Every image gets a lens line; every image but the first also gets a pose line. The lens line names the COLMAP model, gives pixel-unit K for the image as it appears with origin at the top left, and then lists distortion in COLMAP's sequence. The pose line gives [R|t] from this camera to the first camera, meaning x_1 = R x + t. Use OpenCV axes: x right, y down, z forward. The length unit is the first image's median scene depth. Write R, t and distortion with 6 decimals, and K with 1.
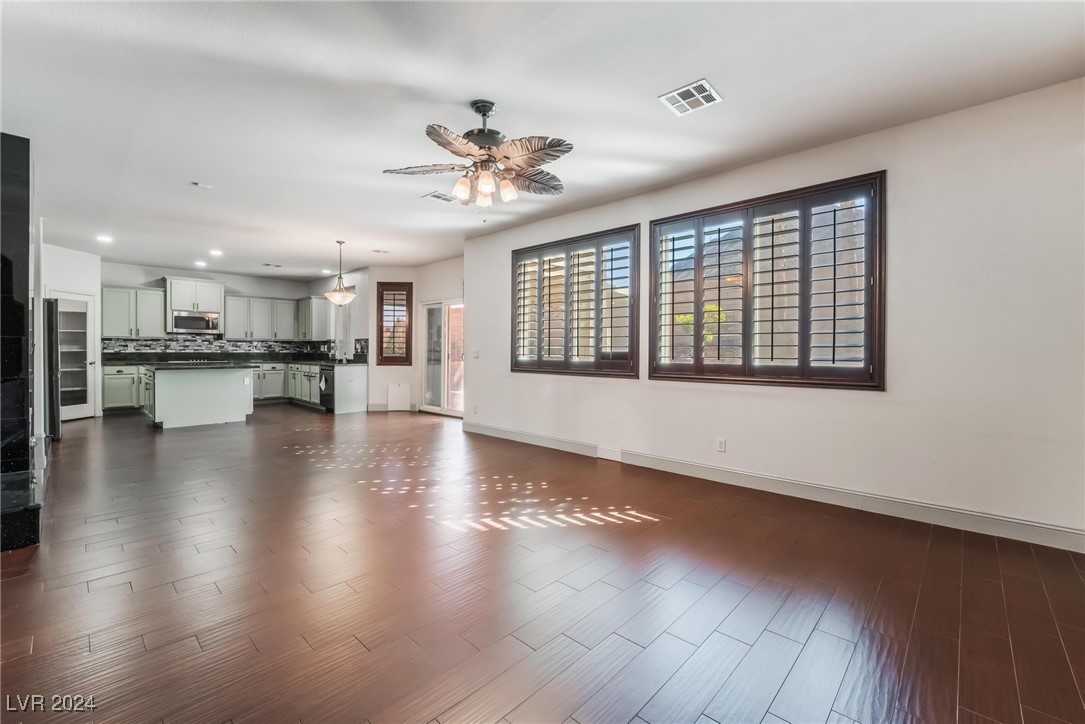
lens RADIAL K [[452.1, 0, 531.0], [0, 452.1, 352.3], [0, 0, 1]] dist [-0.012450, -0.000114]
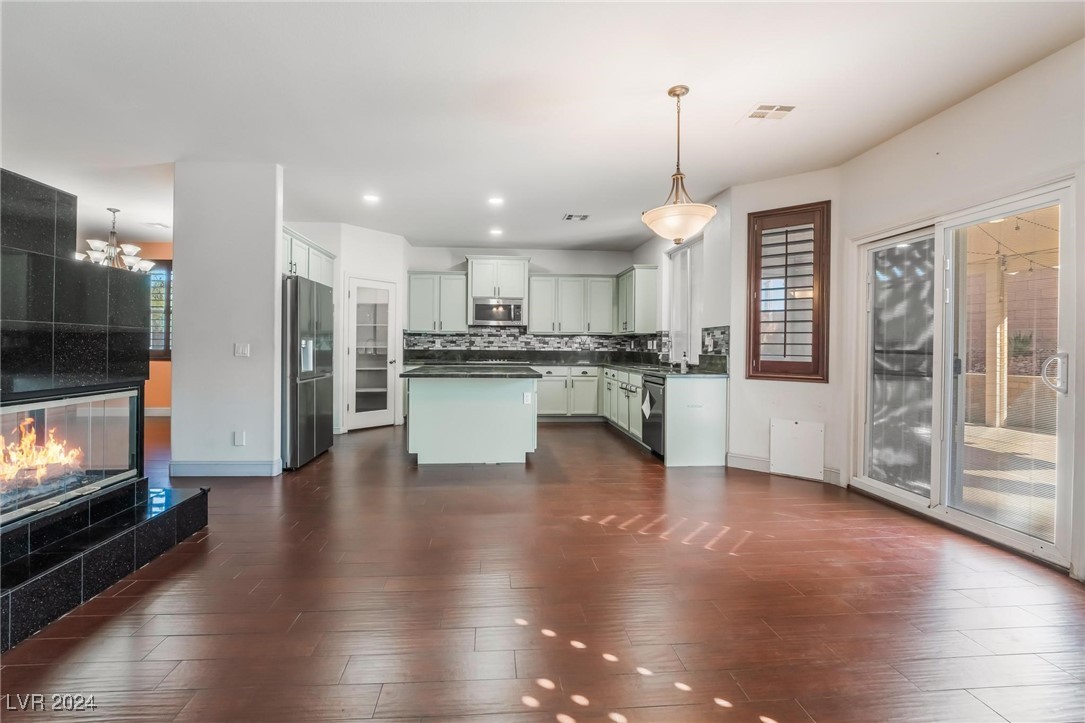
lens RADIAL K [[452.1, 0, 531.0], [0, 452.1, 351.8], [0, 0, 1]] dist [-0.012450, -0.000114]
pose [[0.756192, 0.009032, -0.654288, -0.190773], [-0.007141, 0.999959, 0.005550, -0.001870], [0.654311, 0.000476, 0.756226, 0.453510]]
